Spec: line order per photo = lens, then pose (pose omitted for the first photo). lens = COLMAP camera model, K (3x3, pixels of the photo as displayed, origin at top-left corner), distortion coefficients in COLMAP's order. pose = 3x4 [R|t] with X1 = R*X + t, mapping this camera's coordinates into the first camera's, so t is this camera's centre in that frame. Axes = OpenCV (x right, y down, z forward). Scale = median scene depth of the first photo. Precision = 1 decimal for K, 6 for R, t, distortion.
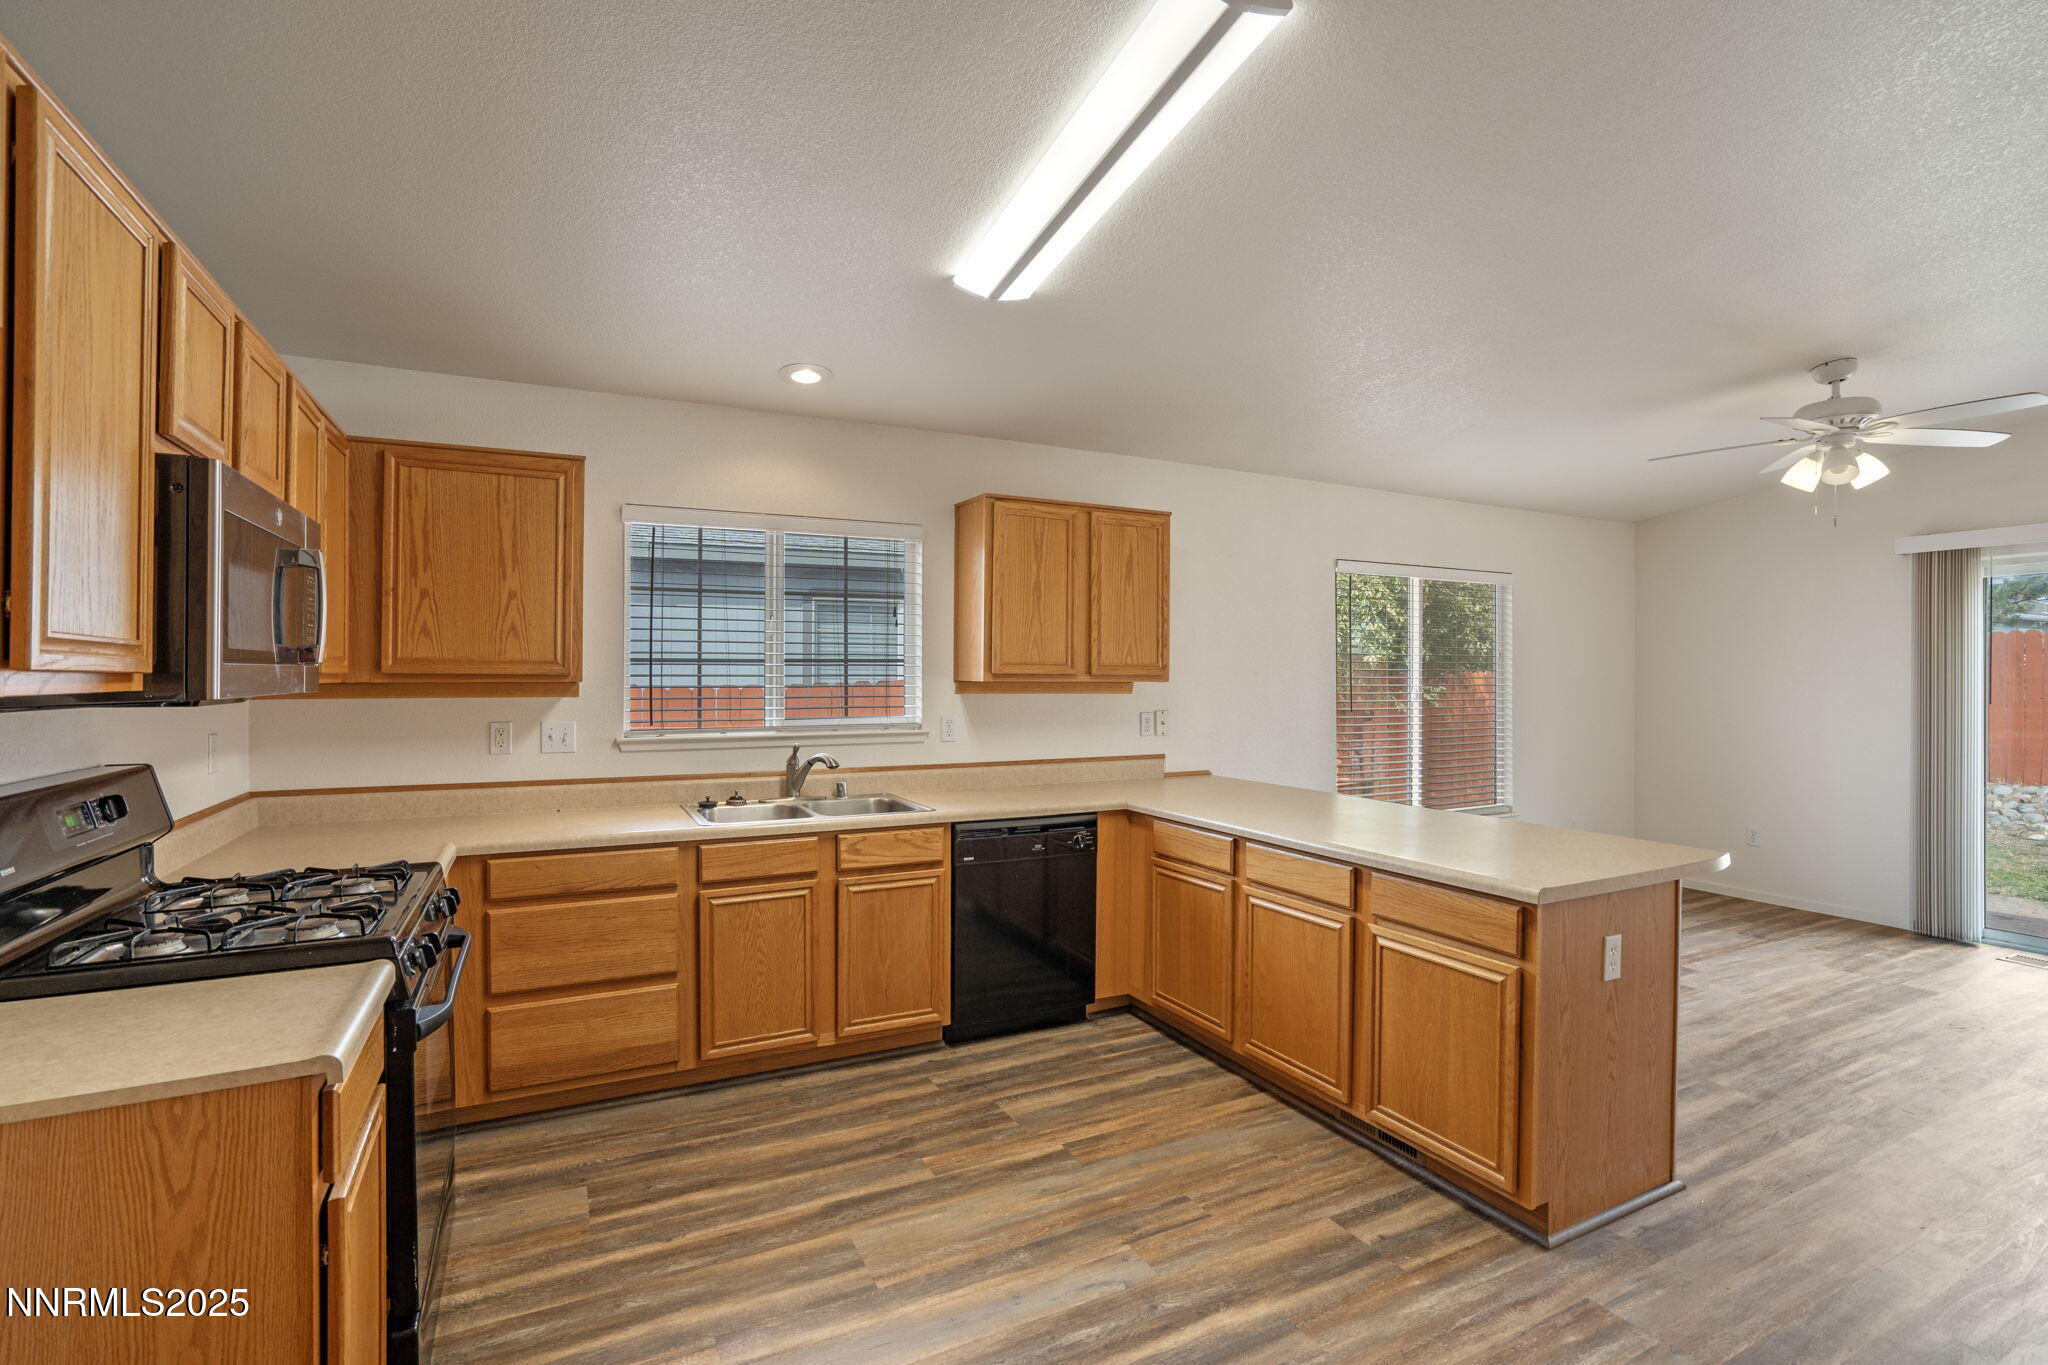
lens RADIAL K [[944.2, 0, 1020.7], [0, 944.2, 674.0], [0, 0, 1]] dist [-0.055815, 0.018020]
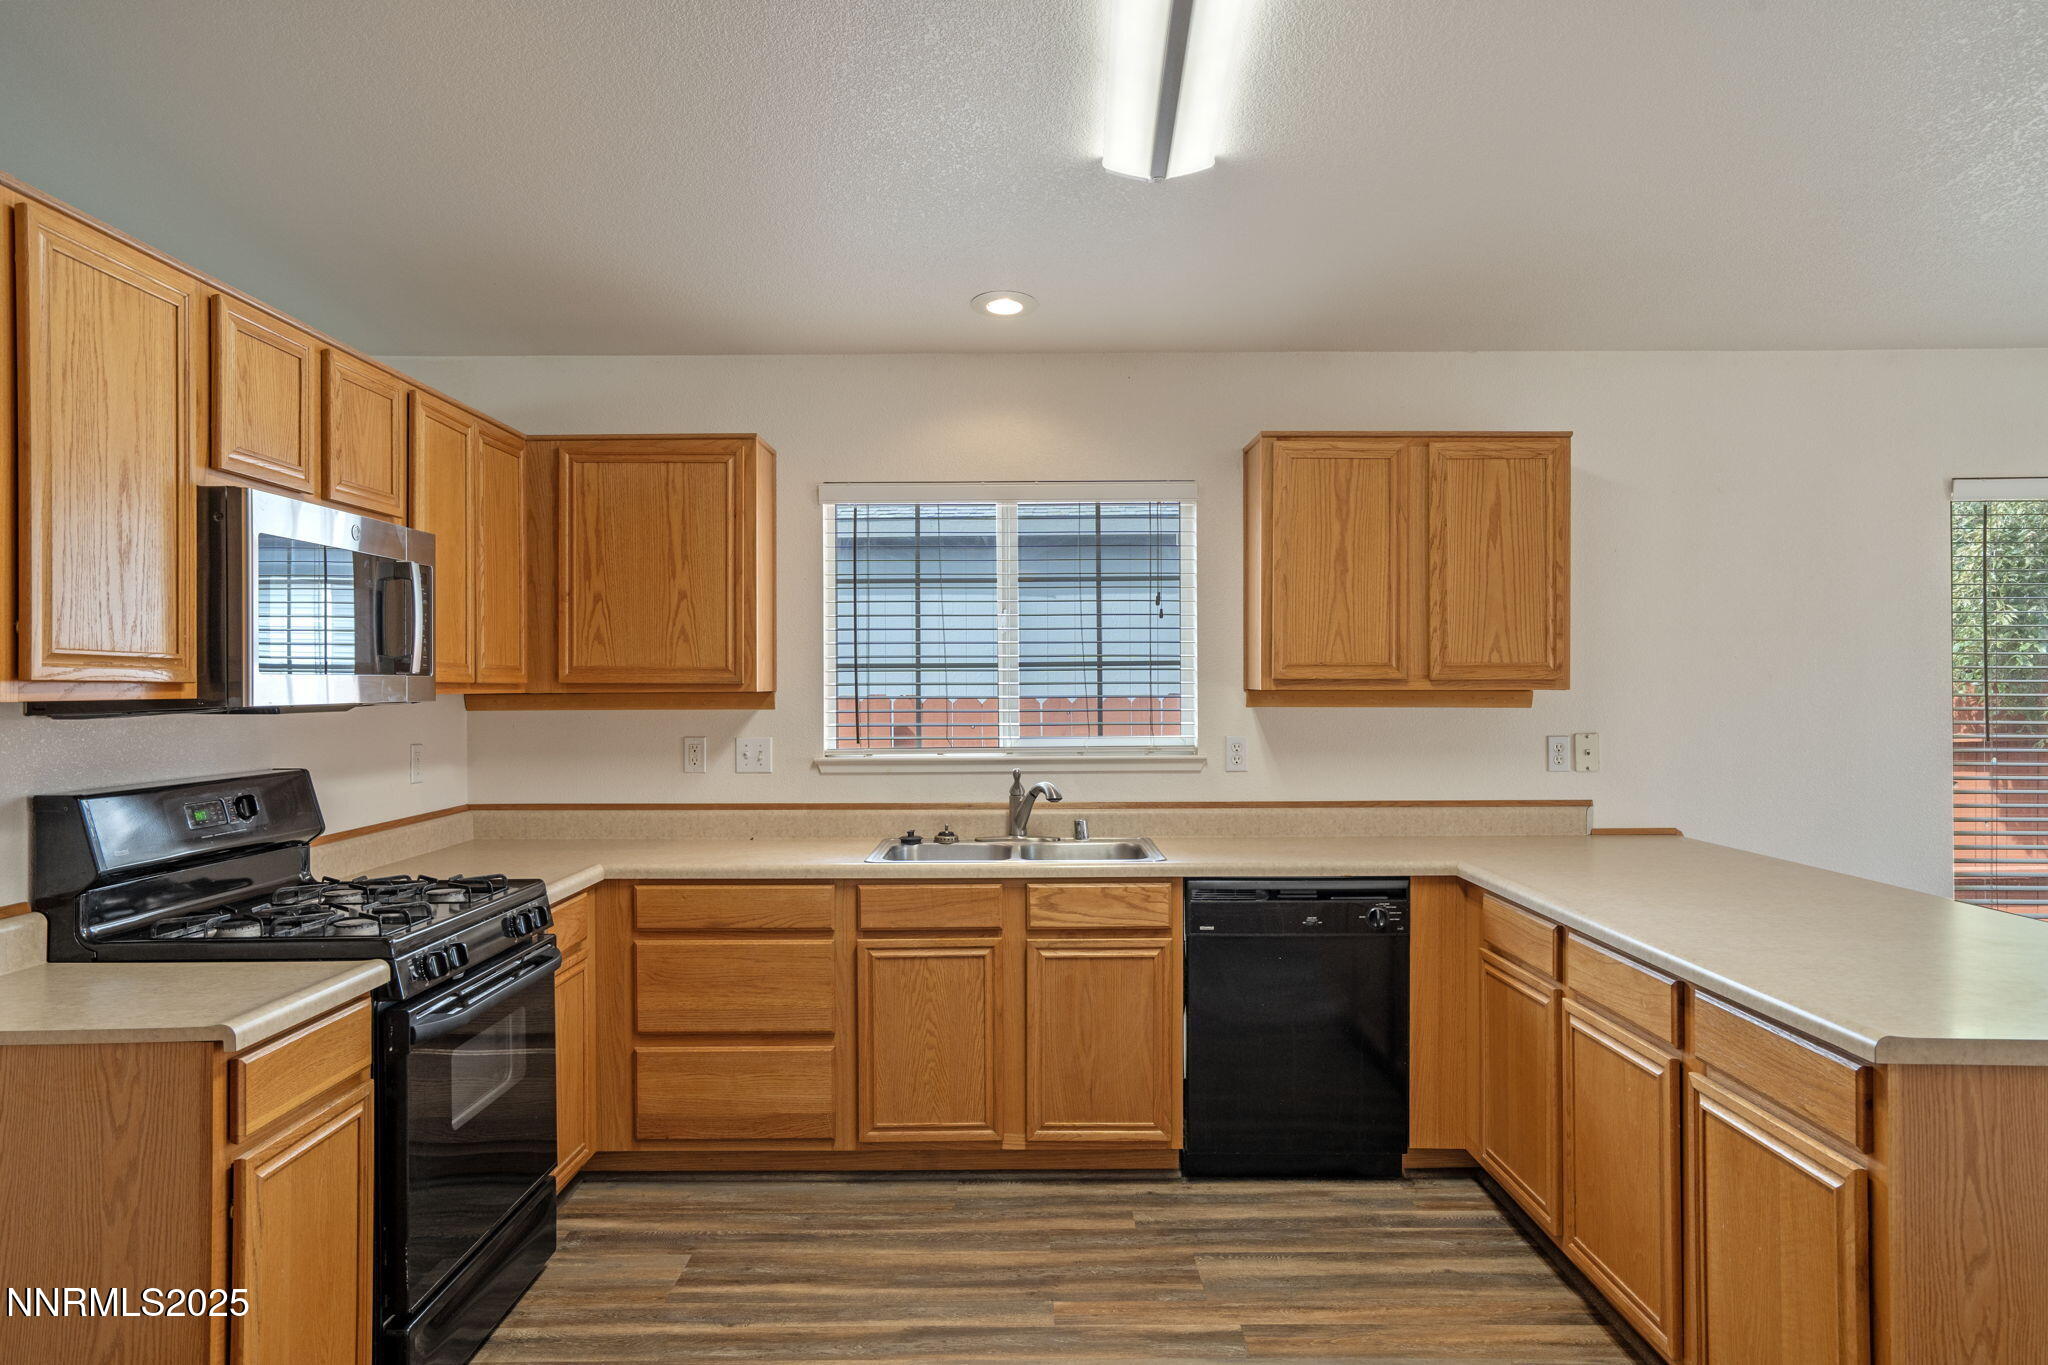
lens RADIAL K [[1324.8, 0, 1018.0], [0, 1324.8, 684.9], [0, 0, 1]] dist [-0.034648, 0.046016]
pose [[0.890324, -0.005538, -0.455294, 0.315269], [0.006200, 0.999981, -0.000037, 0.003656], [0.455285, -0.002790, 0.890341, 0.005371]]
